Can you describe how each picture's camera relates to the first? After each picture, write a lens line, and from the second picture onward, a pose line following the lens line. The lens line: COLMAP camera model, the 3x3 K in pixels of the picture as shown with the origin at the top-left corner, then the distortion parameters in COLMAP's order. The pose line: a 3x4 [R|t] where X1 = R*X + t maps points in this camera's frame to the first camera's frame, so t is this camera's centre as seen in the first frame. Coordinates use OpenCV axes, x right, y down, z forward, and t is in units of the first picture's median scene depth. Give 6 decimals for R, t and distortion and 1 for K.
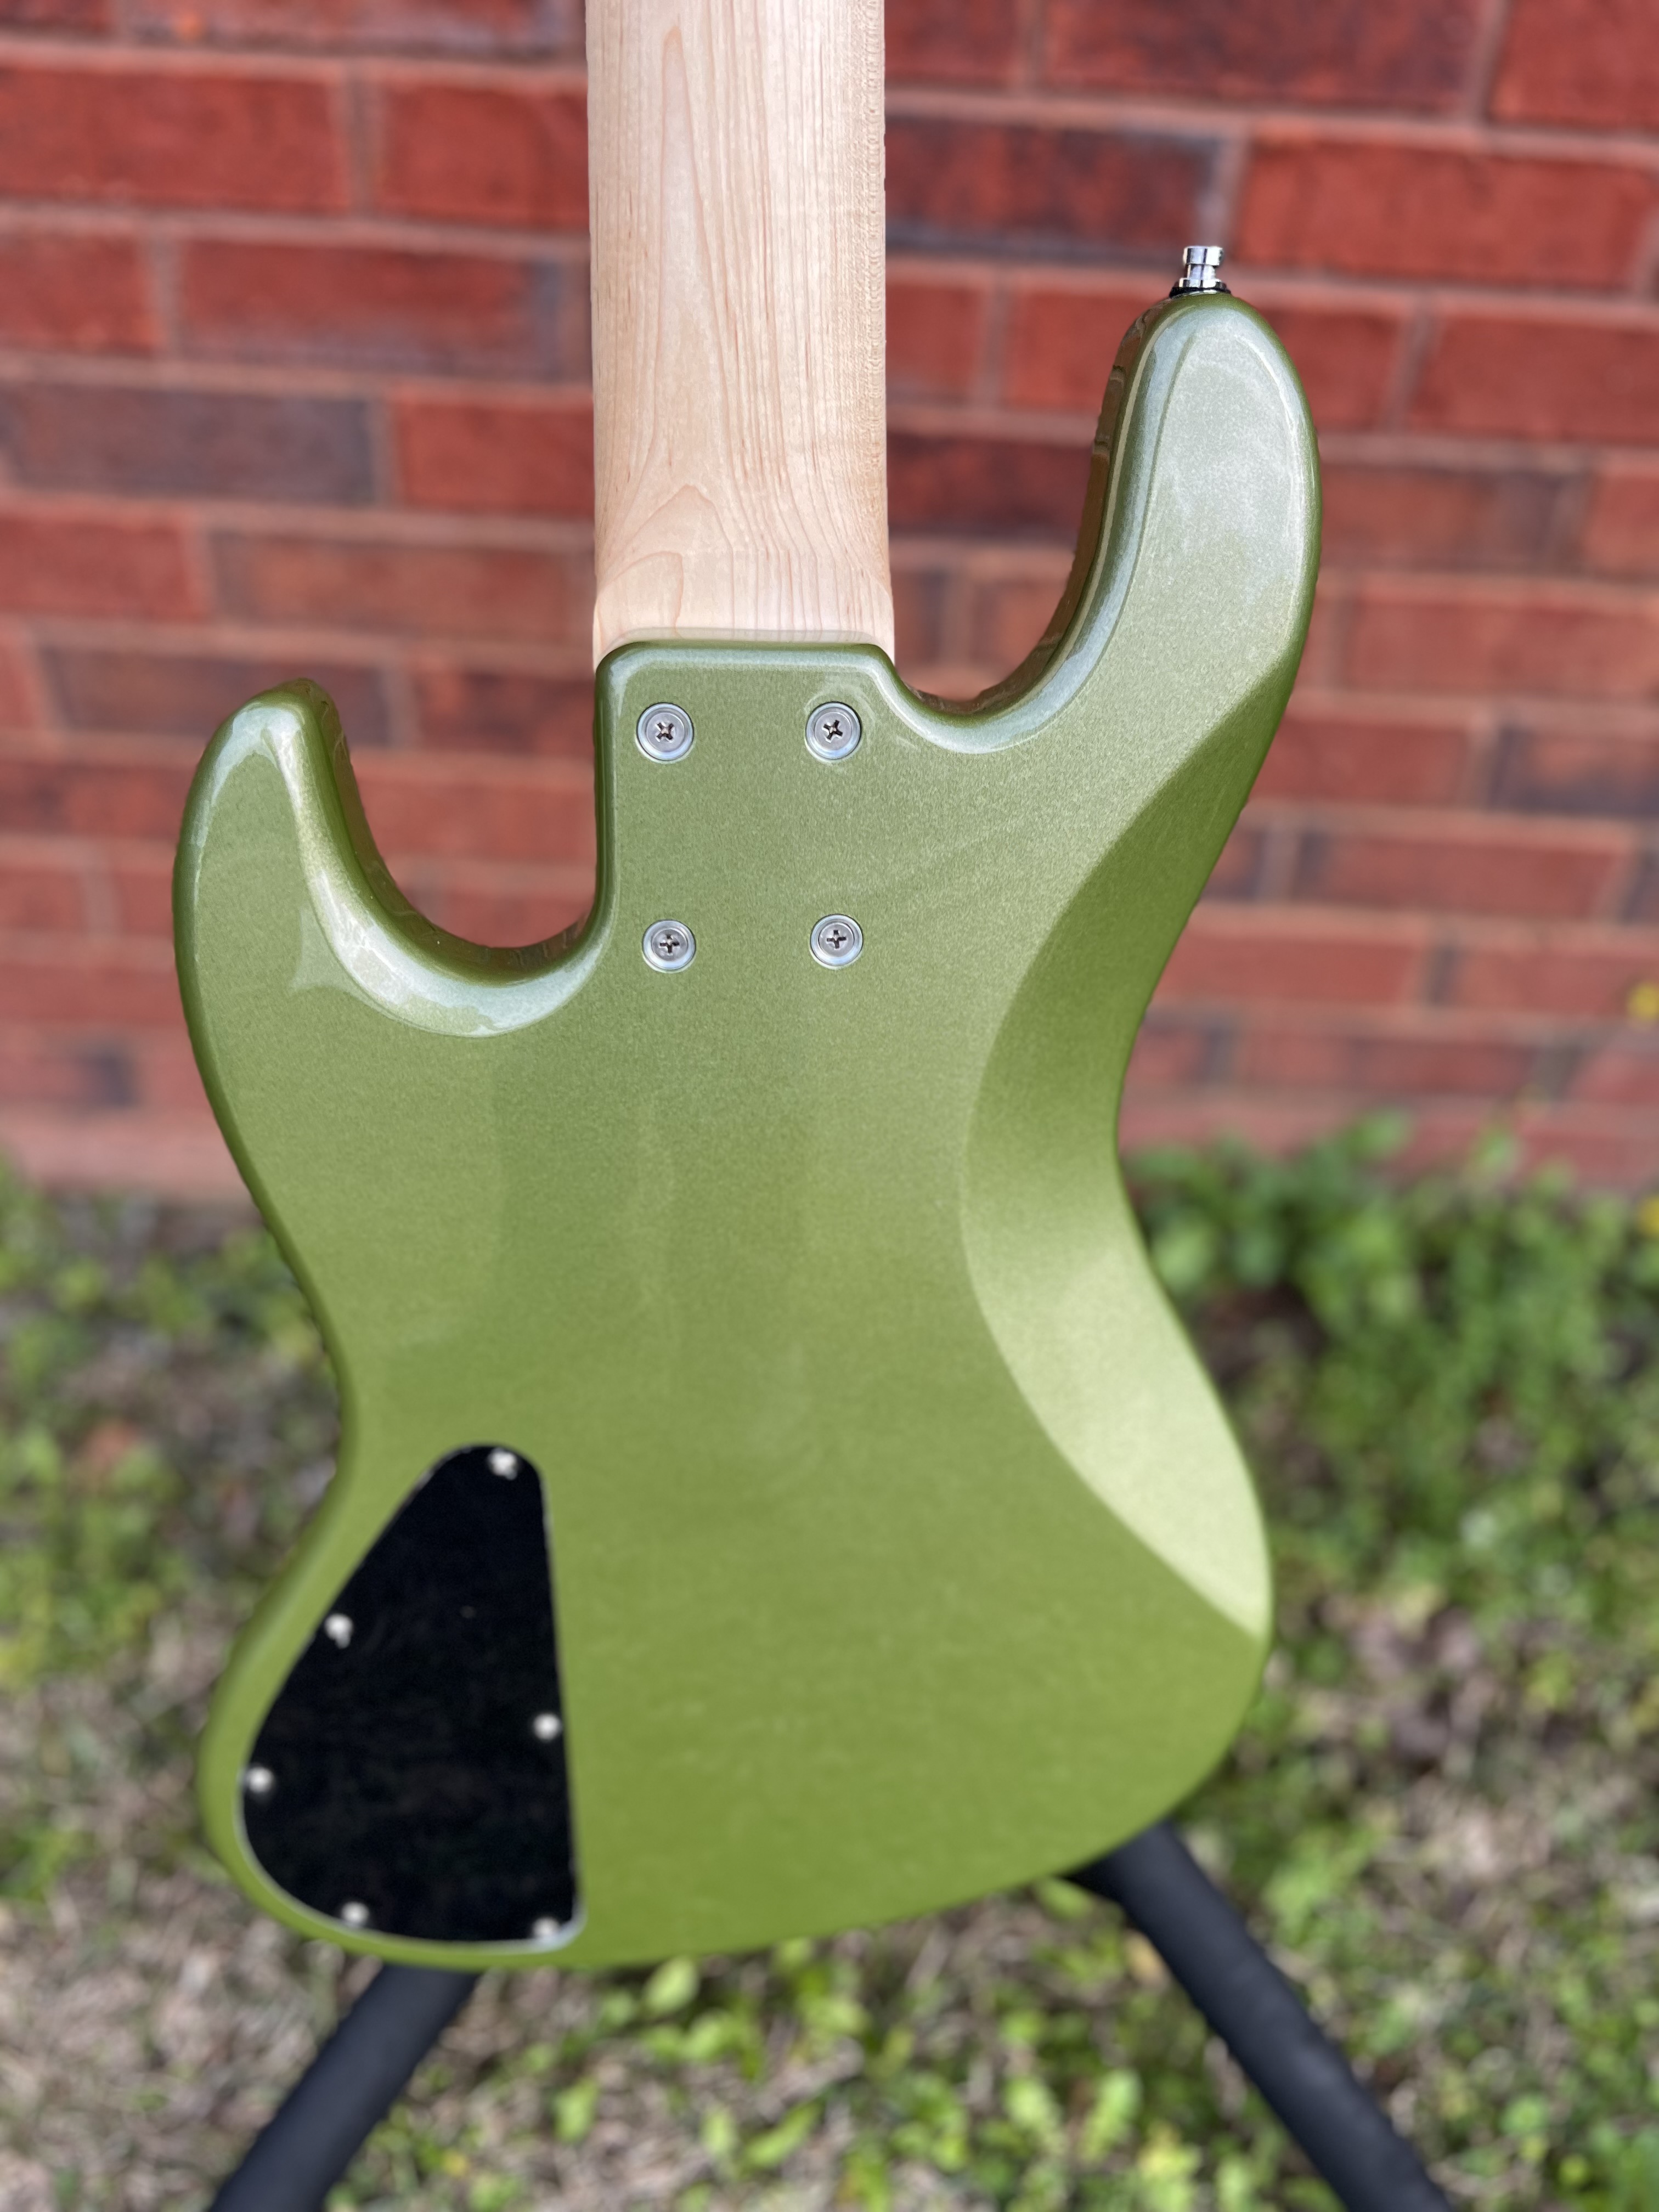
lens RADIAL K [[1633.9, 0, 846.4], [0, 1633.9, 1115.0], [0, 0, 1]] dist [0.046711, -0.058198]
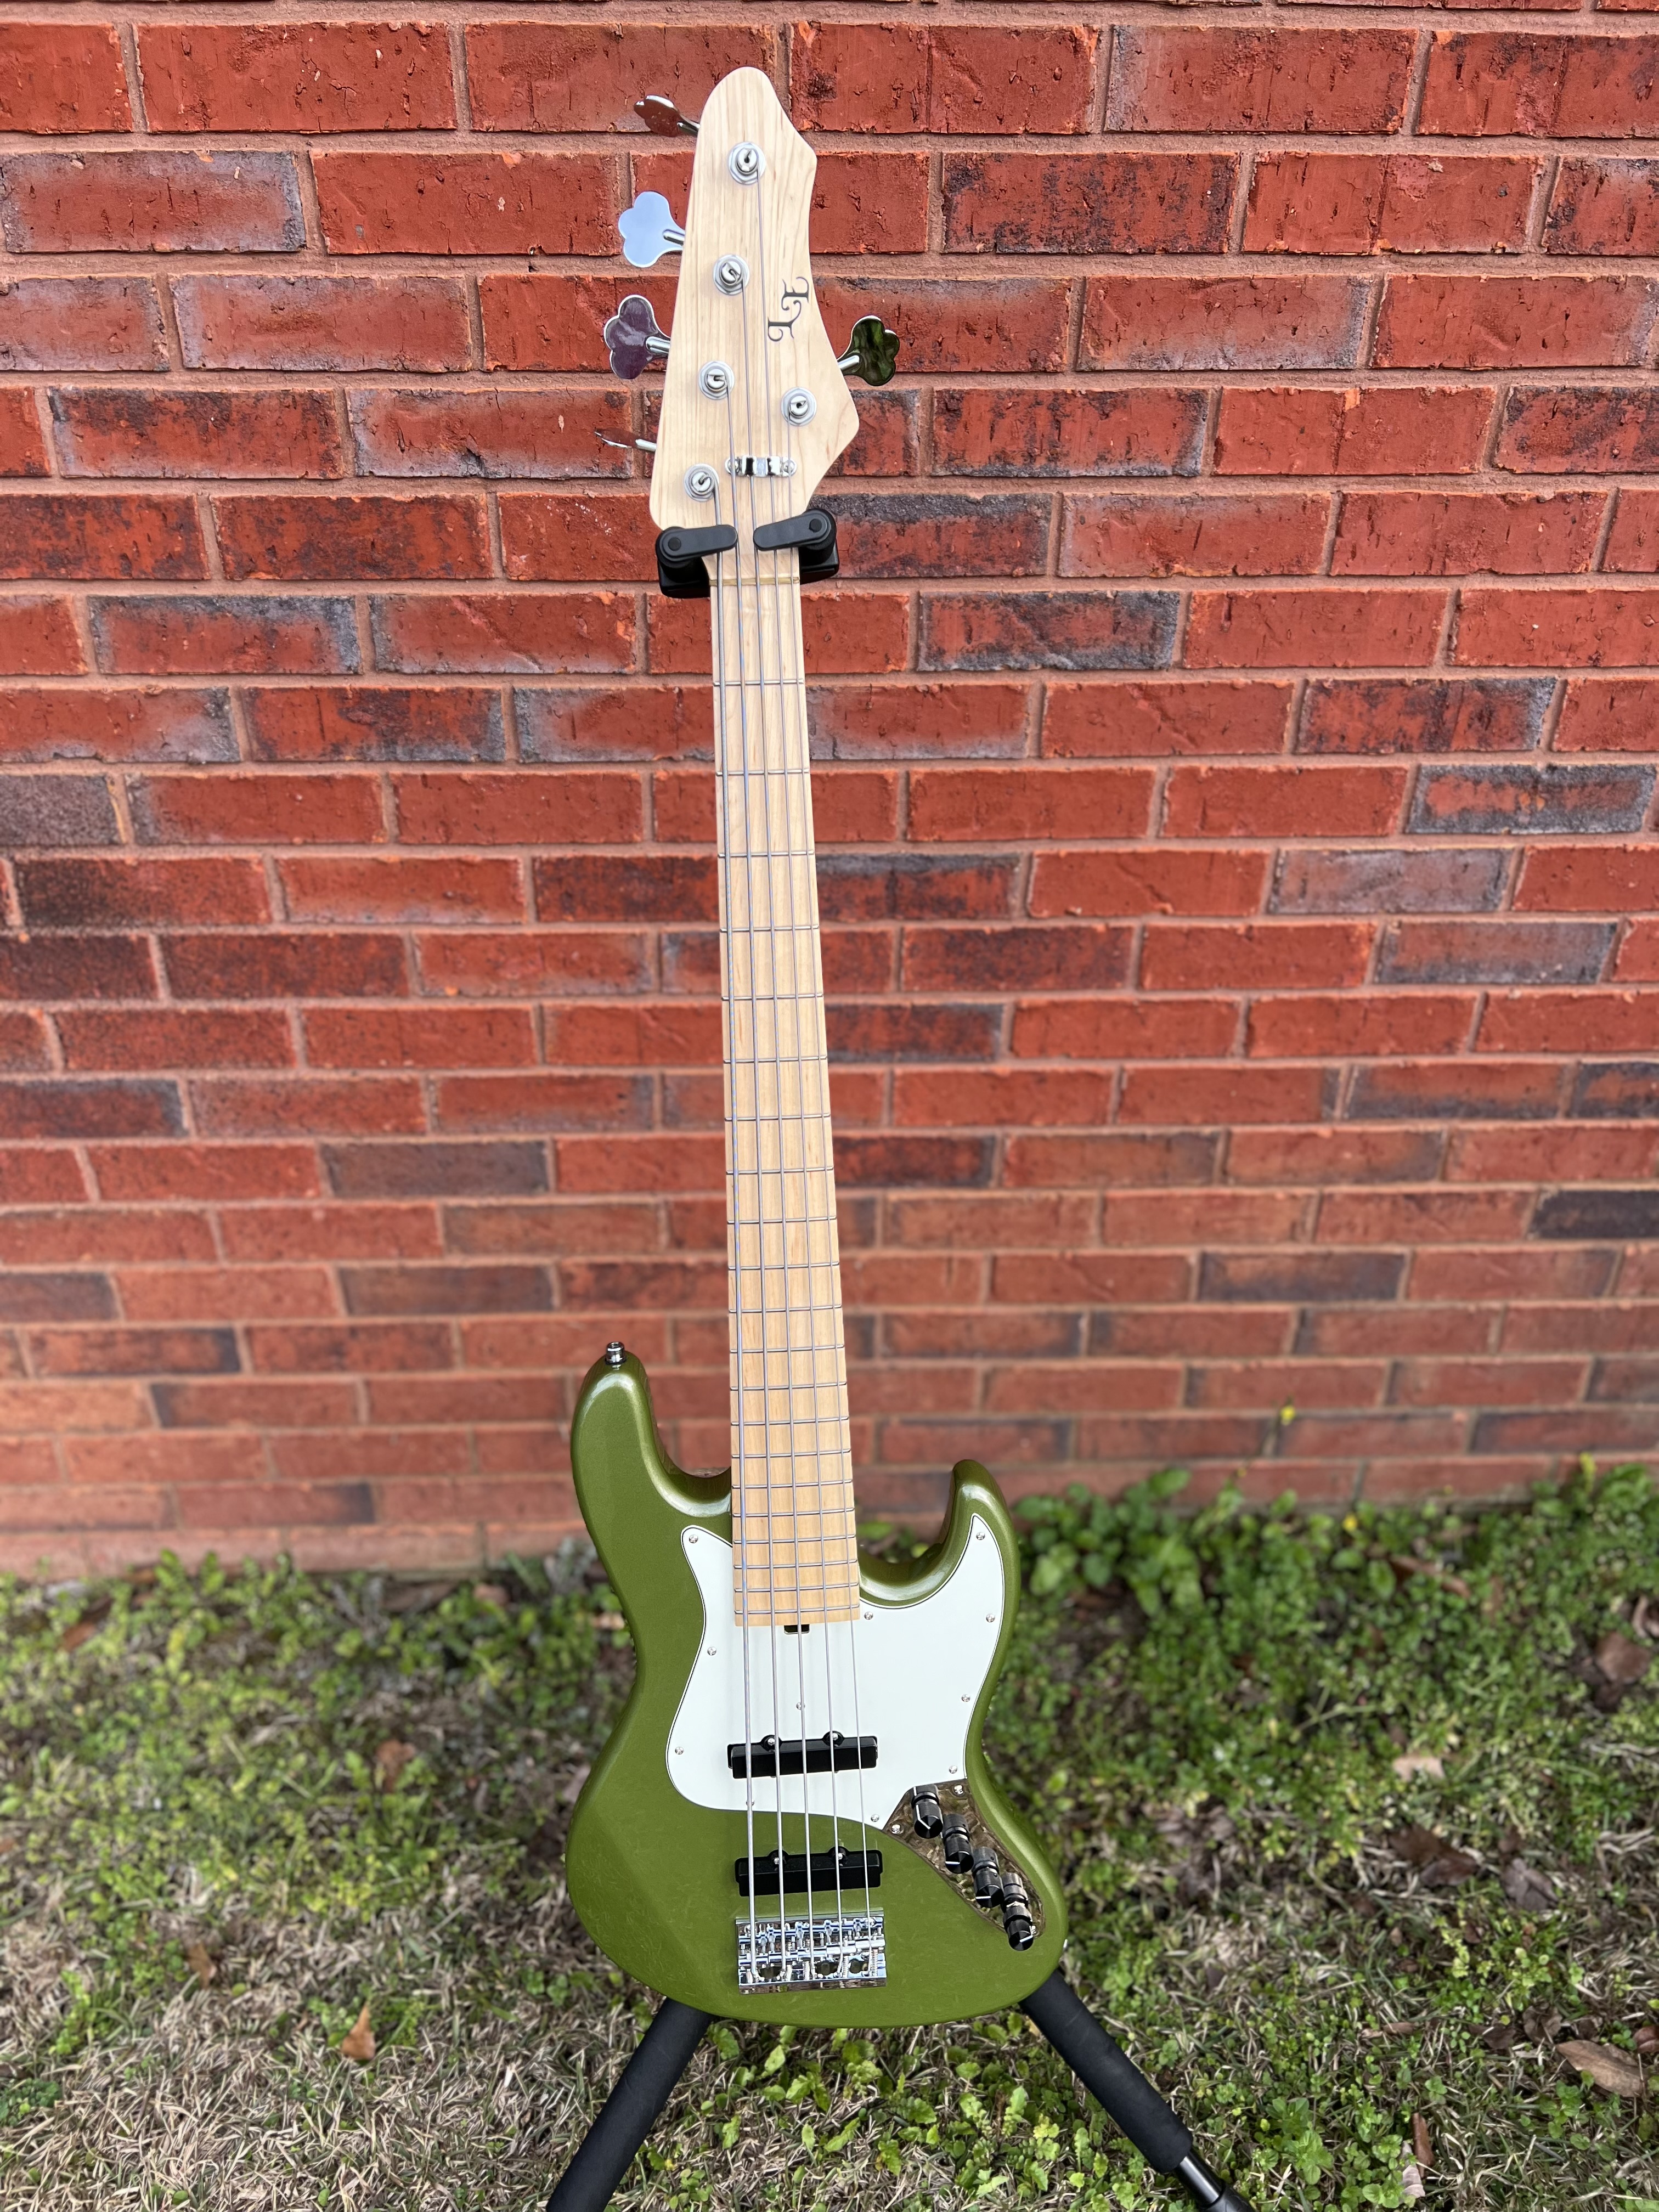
lens RADIAL K [[1633.9, 0, 826.7], [0, 1633.9, 1091.5], [0, 0, 1]] dist [0.046711, -0.058198]
pose [[0.997621, -0.067299, 0.014965, -0.004076], [0.068381, 0.993552, -0.090440, -0.332693], [-0.008782, 0.091248, 0.995789, -0.828024]]
